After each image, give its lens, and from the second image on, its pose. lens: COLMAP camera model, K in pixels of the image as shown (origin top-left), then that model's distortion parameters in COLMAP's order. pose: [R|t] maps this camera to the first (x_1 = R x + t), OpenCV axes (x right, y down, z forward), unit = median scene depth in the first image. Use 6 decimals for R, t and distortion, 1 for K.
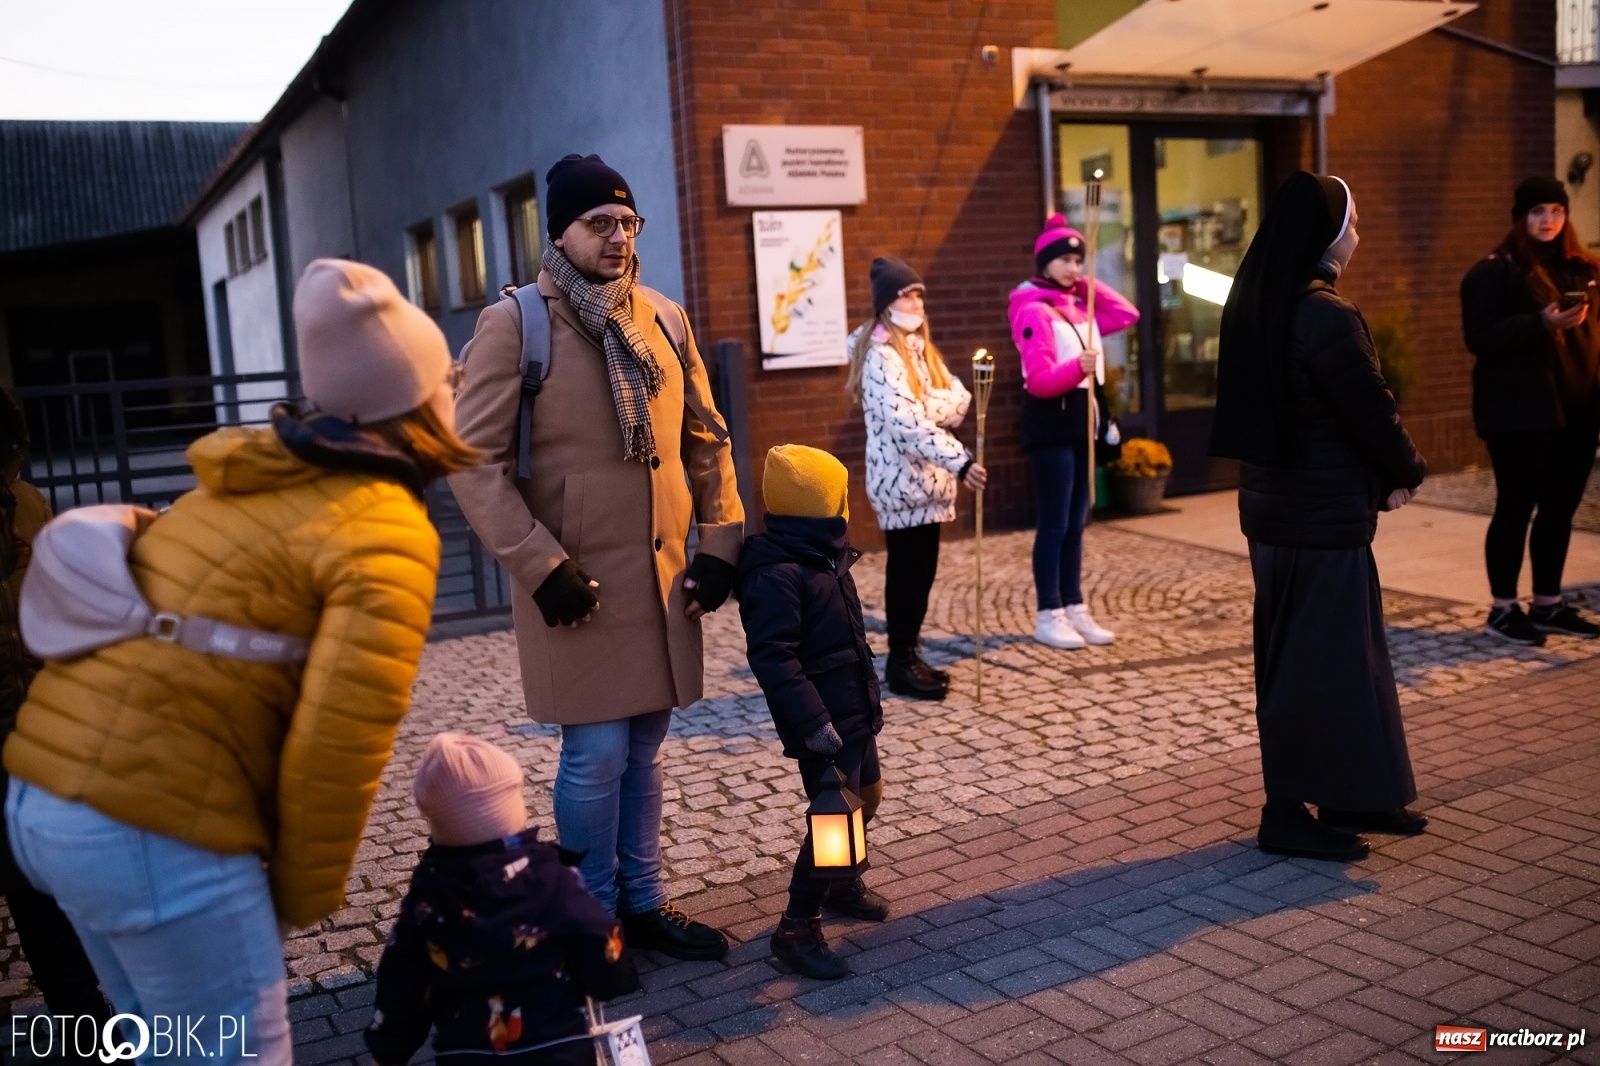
lens RADIAL K [[1517.5, 0, 797.3], [0, 1517.5, 534.1], [0, 0, 1]] dist [-0.066095, 0.095293]
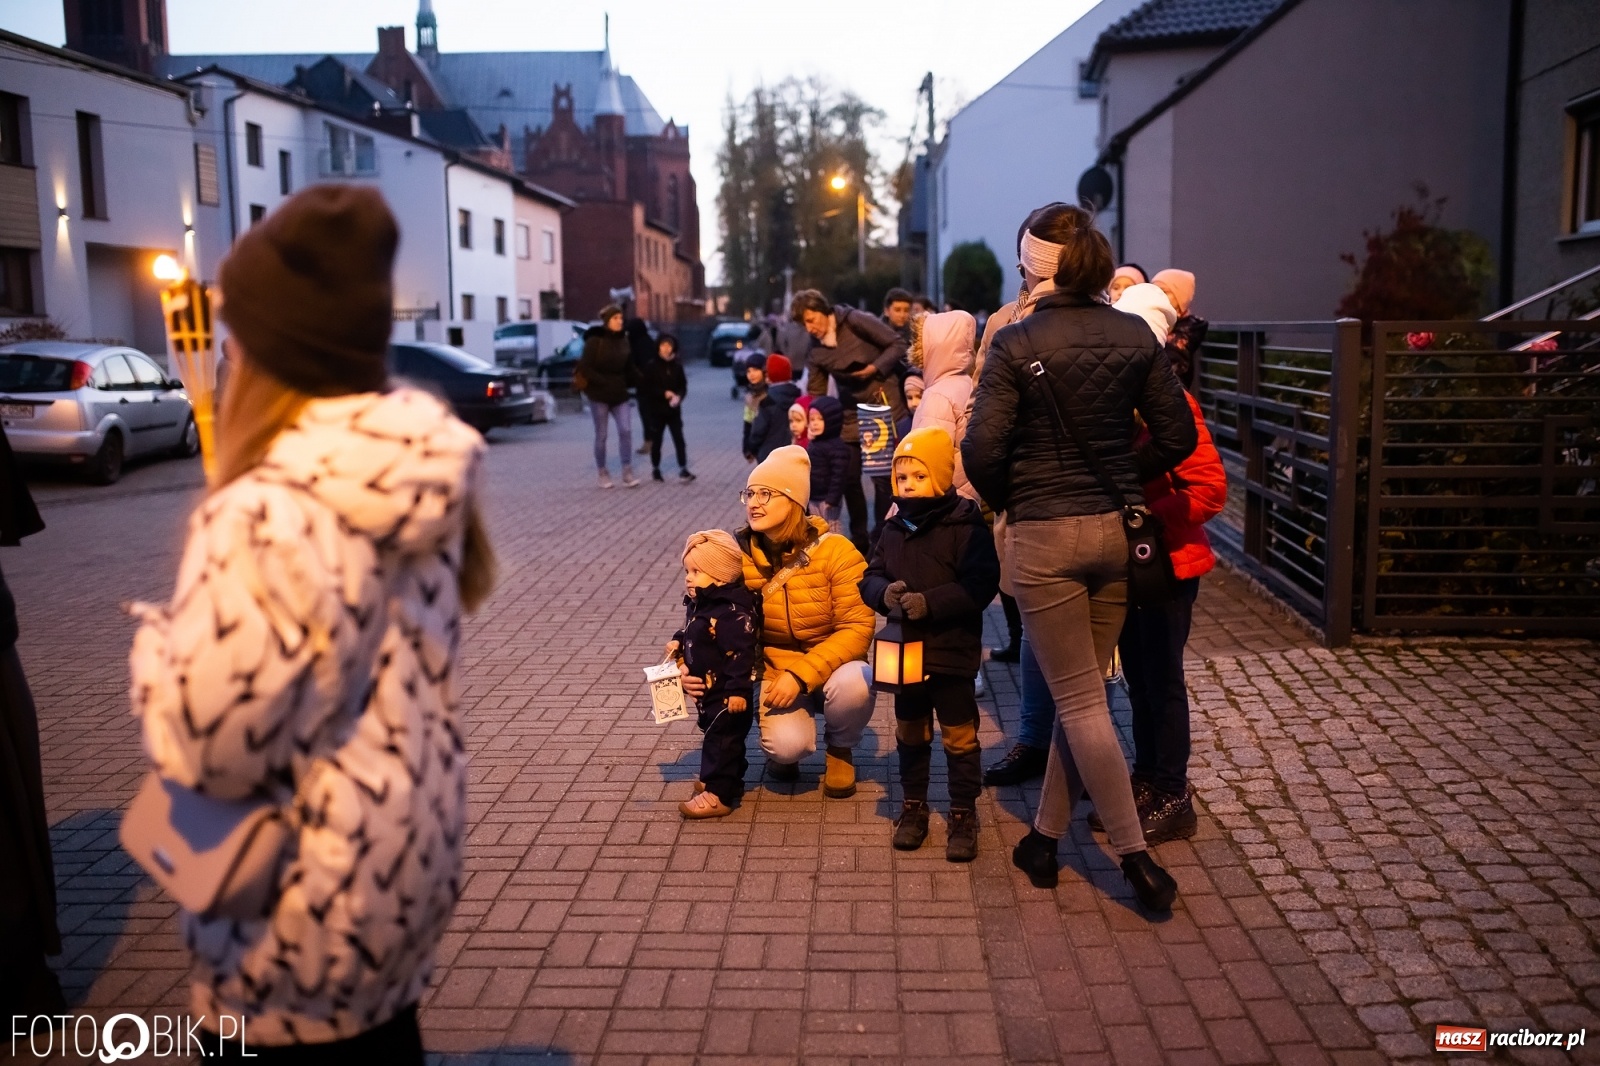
lens RADIAL K [[1517.5, 0, 797.3], [0, 1517.5, 534.1], [0, 0, 1]] dist [-0.066095, 0.095293]
pose [[-0.544834, 0.184112, -0.818083, 0.451167], [-0.054379, 0.965788, 0.253569, -0.108862], [0.836779, 0.182639, -0.516182, 0.588549]]
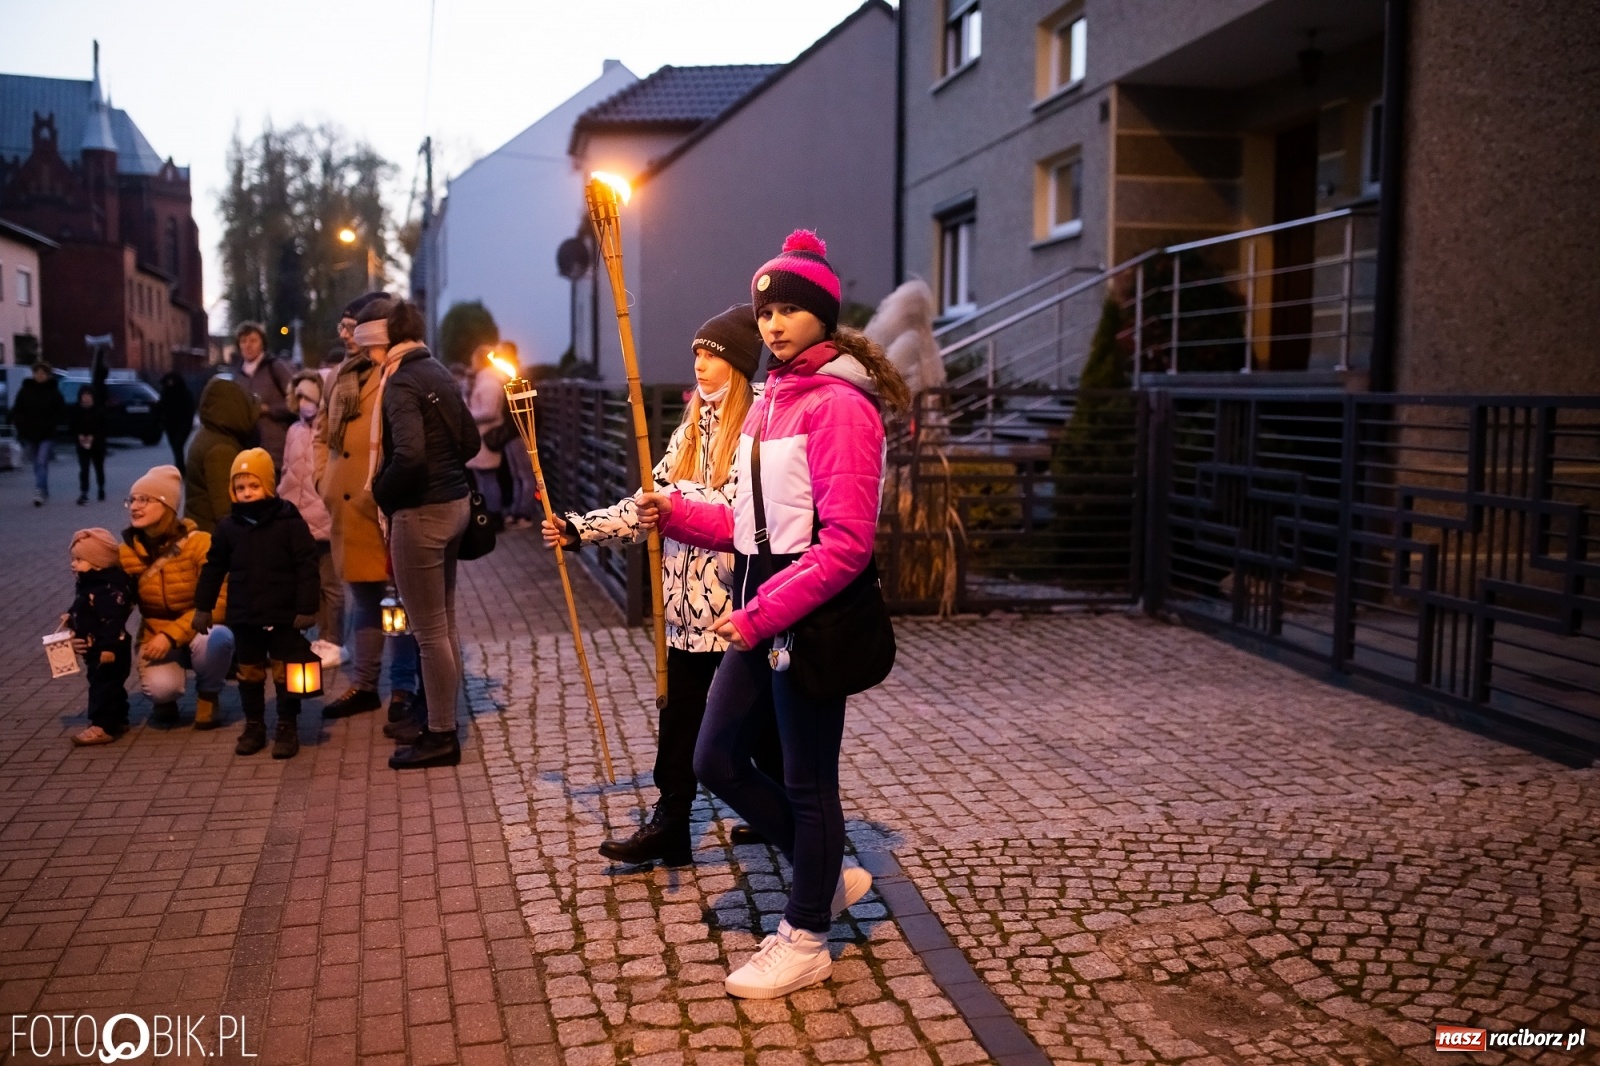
lens RADIAL K [[1517.5, 0, 797.3], [0, 1517.5, 534.1], [0, 0, 1]] dist [-0.066095, 0.095293]
pose [[-0.267061, 0.154615, -0.951195, 0.615115], [-0.113531, 0.975124, 0.190380, -0.141376], [0.956969, 0.158833, -0.242864, 0.774794]]
